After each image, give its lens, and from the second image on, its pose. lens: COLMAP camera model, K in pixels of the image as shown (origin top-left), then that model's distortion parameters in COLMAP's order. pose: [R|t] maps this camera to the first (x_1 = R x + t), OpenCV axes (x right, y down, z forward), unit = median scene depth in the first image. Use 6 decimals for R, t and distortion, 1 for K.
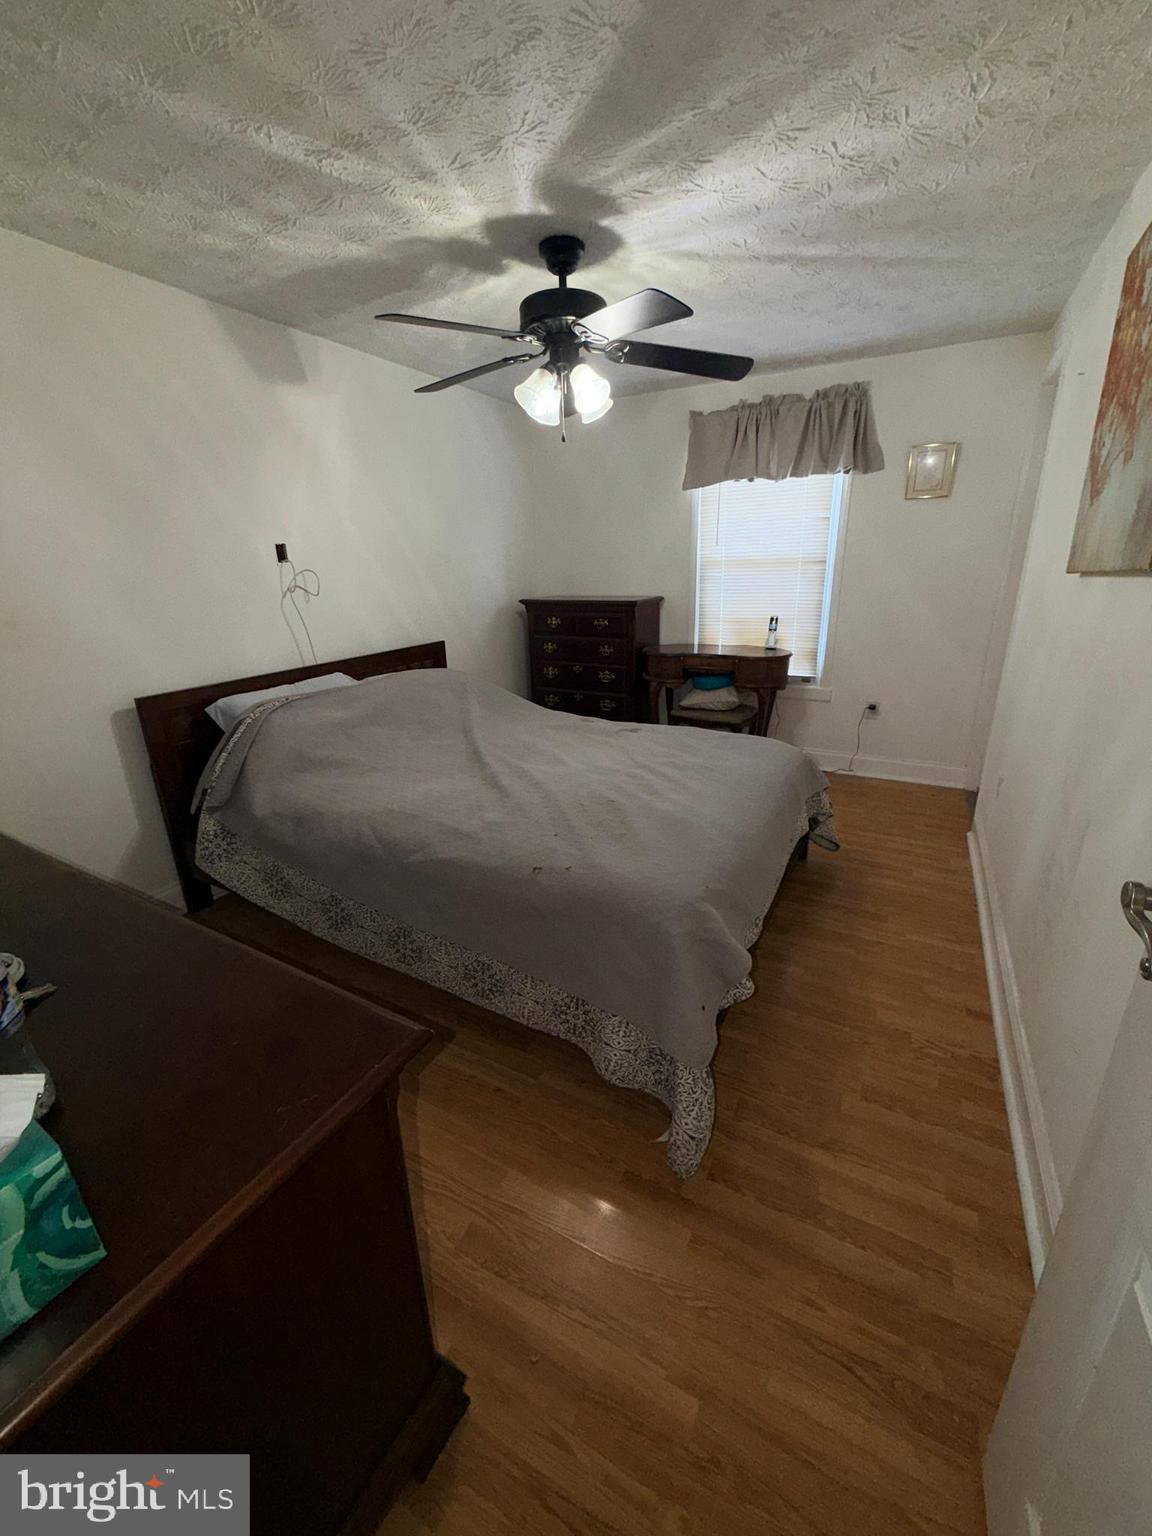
lens RADIAL K [[615.5, 0, 571.8], [0, 615.5, 764.2], [0, 0, 1]] dist [0.000015, 0.000600]
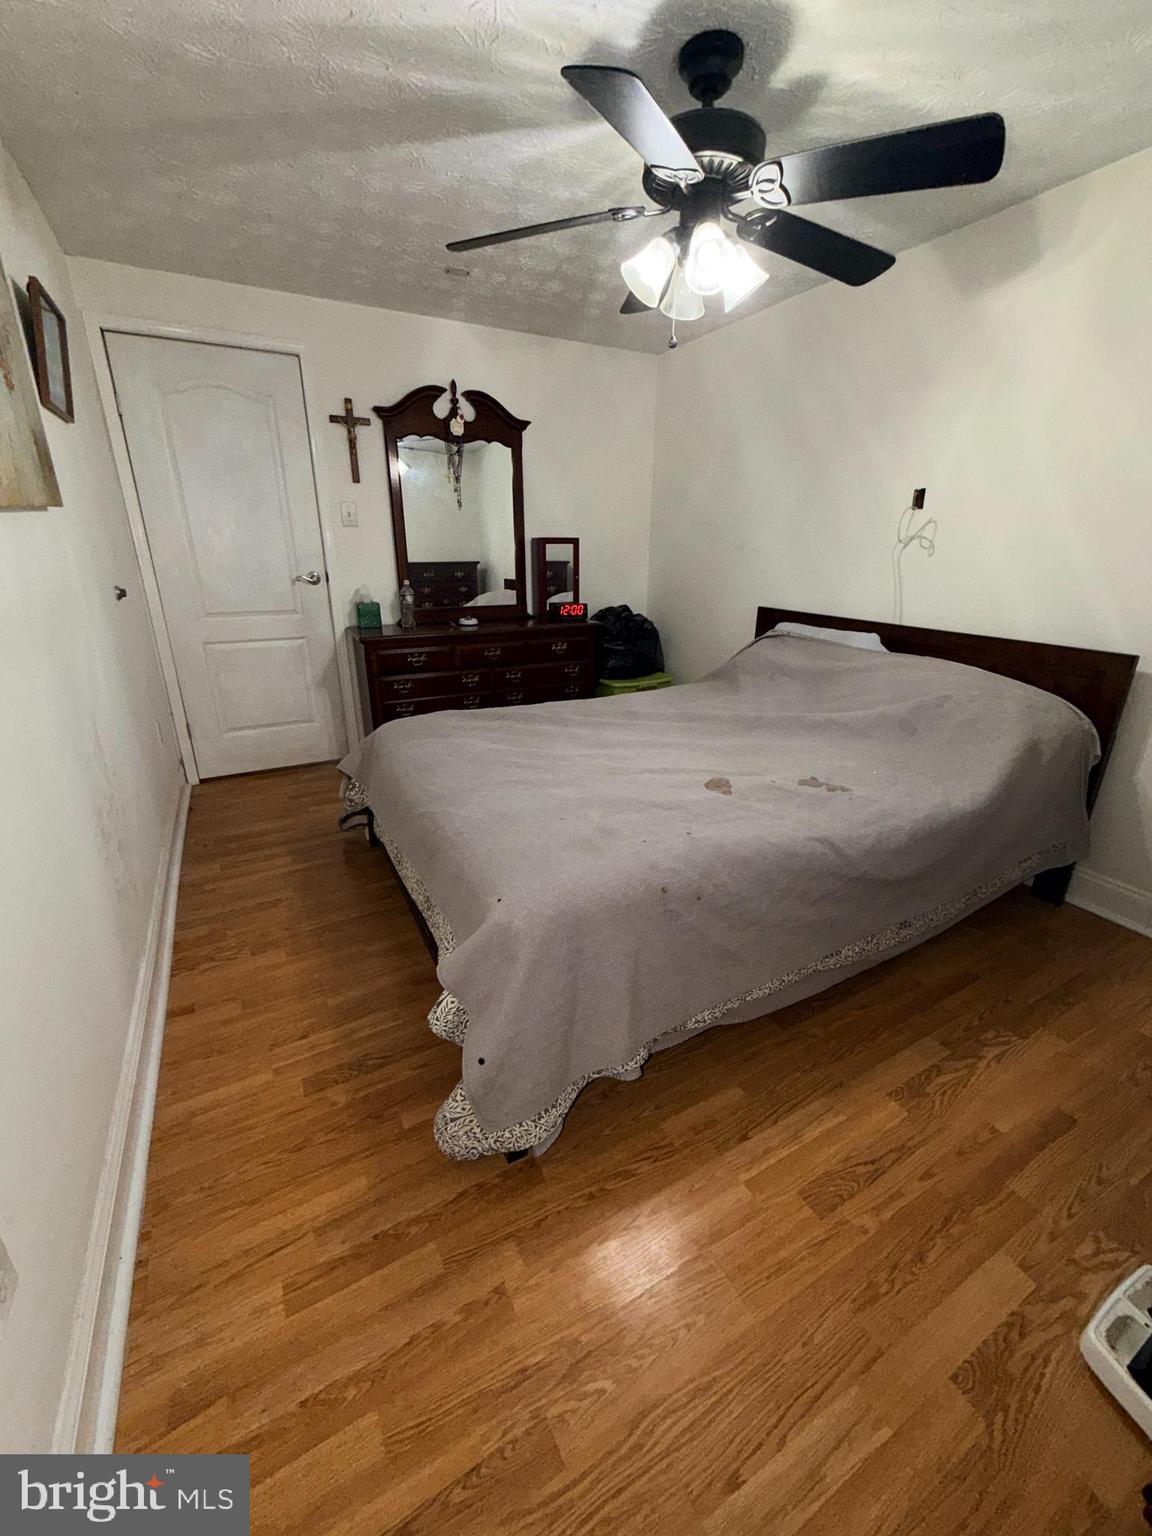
lens RADIAL K [[615.5, 0, 576.6], [0, 615.5, 765.4], [0, 0, 1]] dist [0.000015, 0.000600]
pose [[-0.547638, 0.302809, -0.779999, 0.932573], [-0.262705, 0.822849, 0.503890, -0.493731], [0.794404, 0.480859, -0.371074, 1.614983]]
